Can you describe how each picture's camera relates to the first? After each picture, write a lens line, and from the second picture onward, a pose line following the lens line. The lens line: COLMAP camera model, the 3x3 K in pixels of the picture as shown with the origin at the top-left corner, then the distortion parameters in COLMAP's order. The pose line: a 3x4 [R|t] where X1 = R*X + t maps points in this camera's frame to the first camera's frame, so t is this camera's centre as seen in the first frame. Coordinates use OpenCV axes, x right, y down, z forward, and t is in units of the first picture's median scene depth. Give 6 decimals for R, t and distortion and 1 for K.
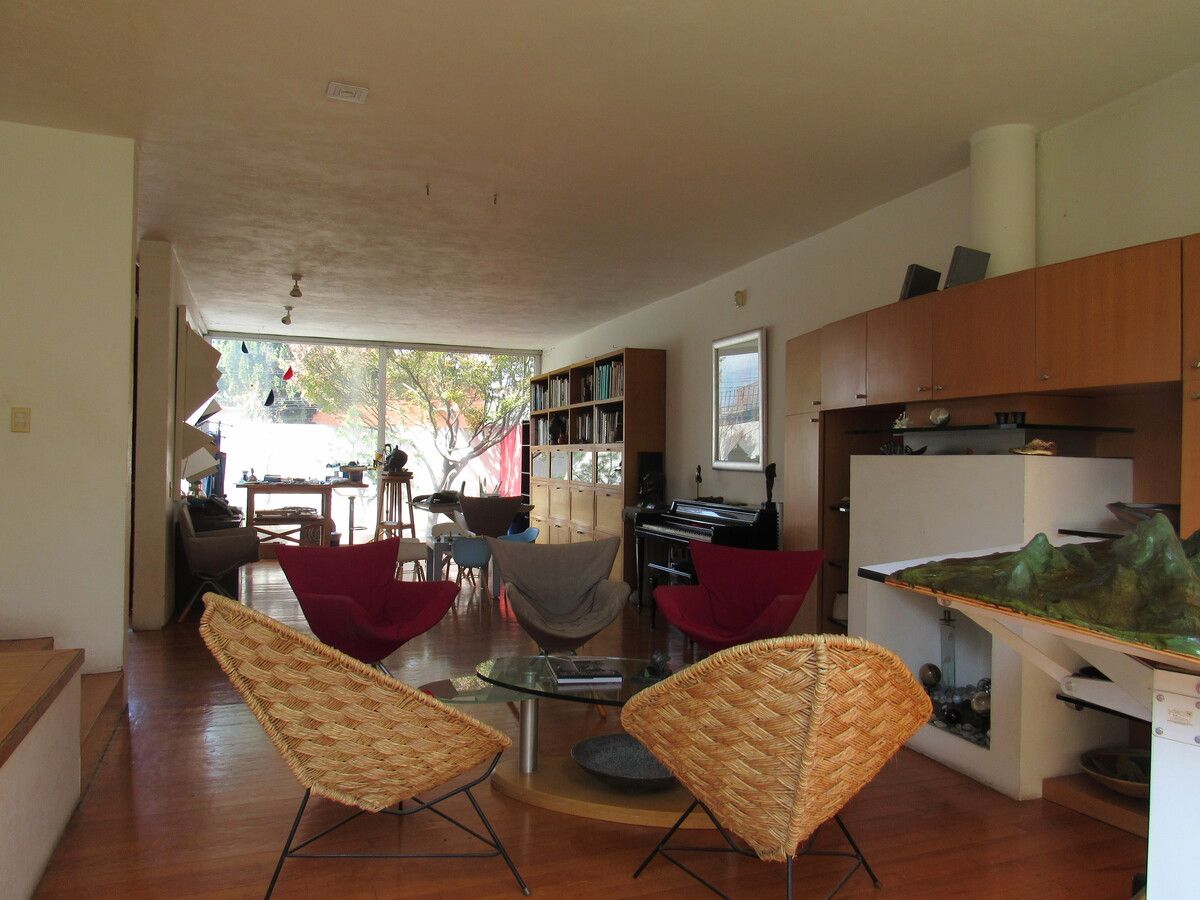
lens RADIAL K [[847.4, 0, 600.0], [0, 847.4, 450.0], [0, 0, 1]] dist [-0.011857, -0.001730]
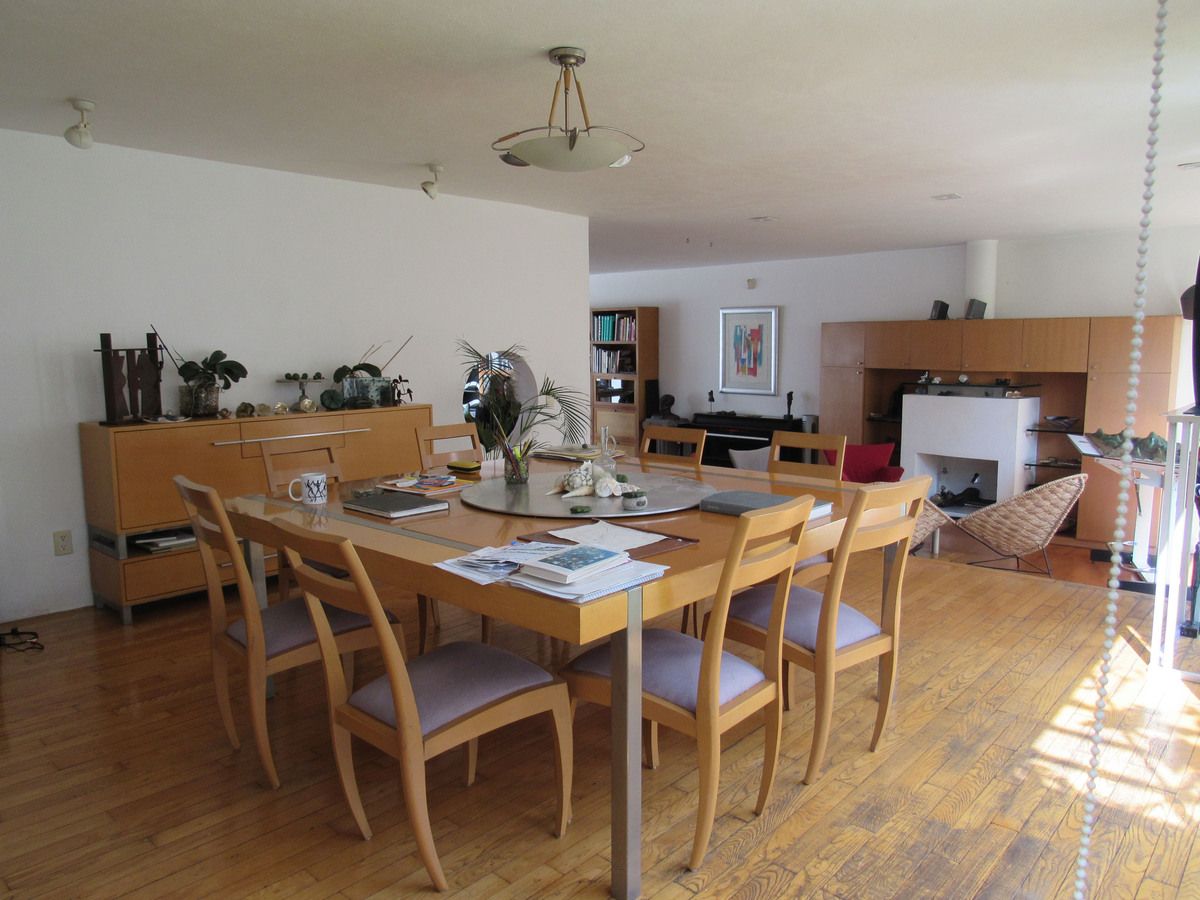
lens RADIAL K [[847.4, 0, 600.0], [0, 847.4, 450.0], [0, 0, 1]] dist [-0.011857, -0.001730]
pose [[0.880233, -0.080434, 0.467675, -1.192452], [0.013215, 0.989303, 0.145274, -0.153014], [-0.474357, -0.121695, 0.871881, -0.386432]]
